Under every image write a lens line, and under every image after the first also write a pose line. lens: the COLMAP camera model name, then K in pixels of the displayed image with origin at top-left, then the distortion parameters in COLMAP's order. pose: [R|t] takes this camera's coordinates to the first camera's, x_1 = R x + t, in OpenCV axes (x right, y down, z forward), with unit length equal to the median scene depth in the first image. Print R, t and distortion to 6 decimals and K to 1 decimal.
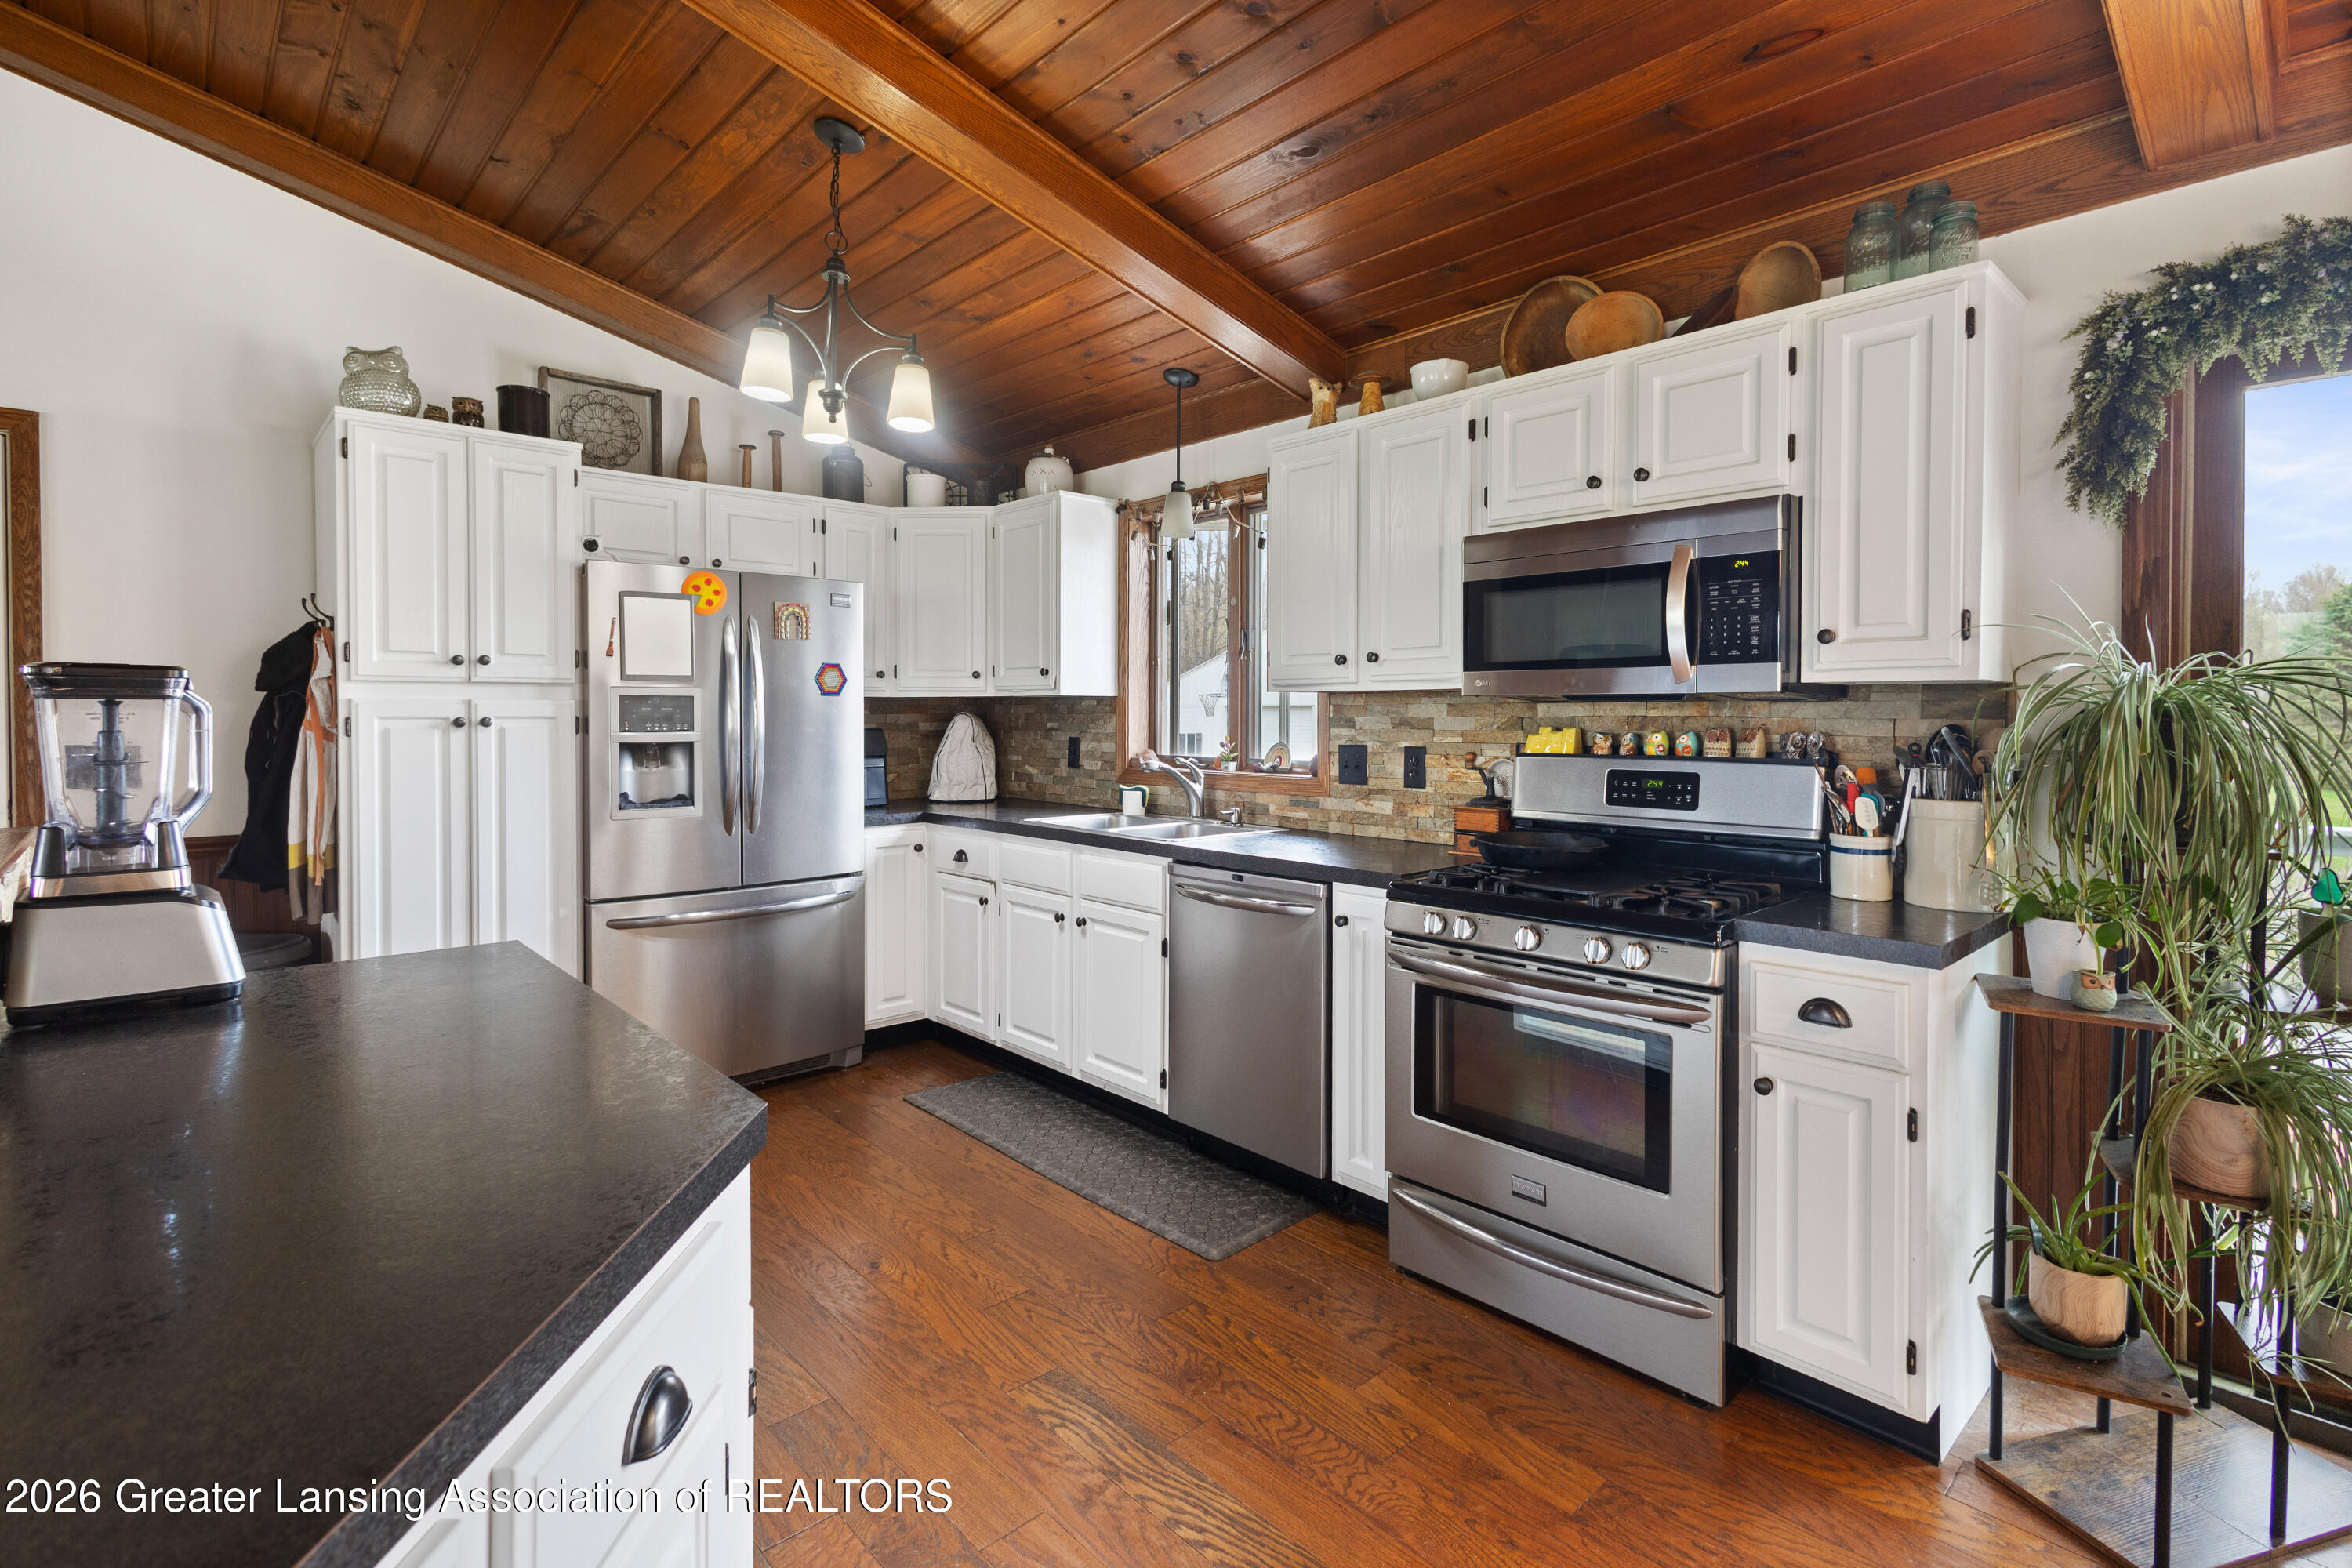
lens RADIAL K [[1095.7, 0, 1174.1], [0, 1095.7, 714.9], [0, 0, 1]] dist [0.002115, -0.001280]
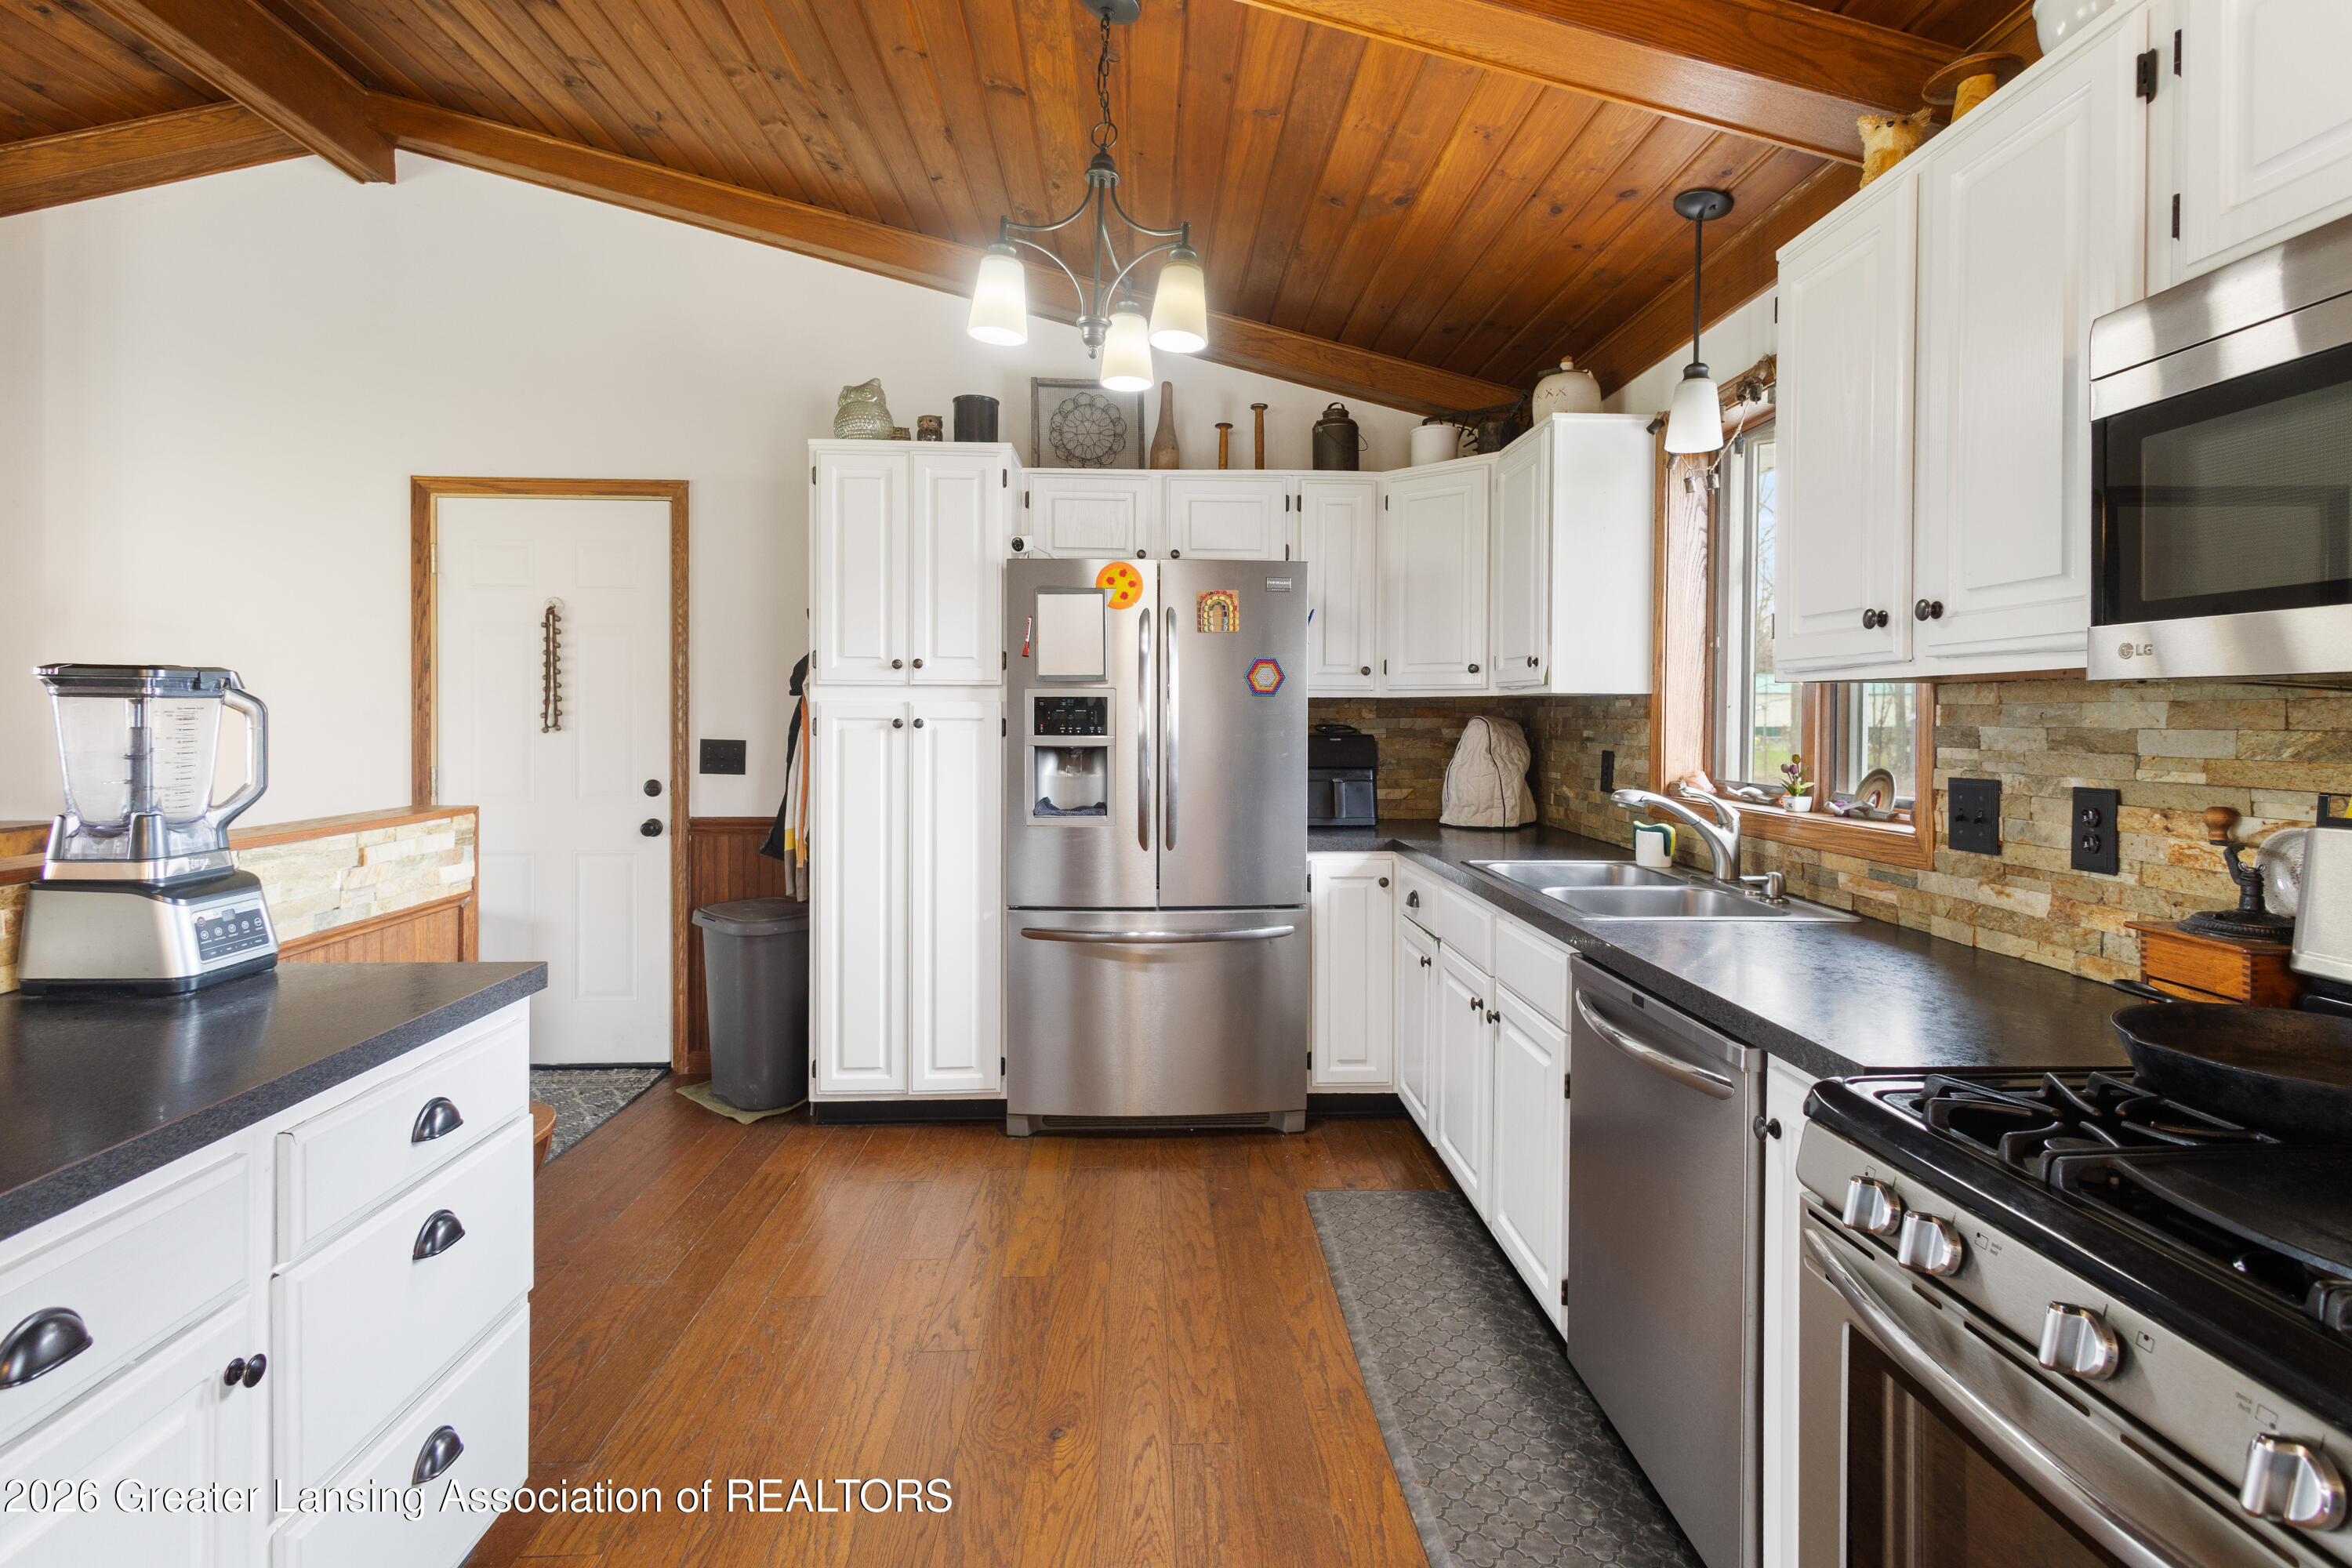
lens RADIAL K [[1095.7, 0, 1174.1], [0, 1095.7, 714.9], [0, 0, 1]] dist [0.002115, -0.001280]
pose [[0.768832, 0.003178, -0.639443, 0.202939], [-0.005709, 0.999982, -0.001895, -0.000763], [0.639425, 0.005108, 0.768837, 0.331896]]
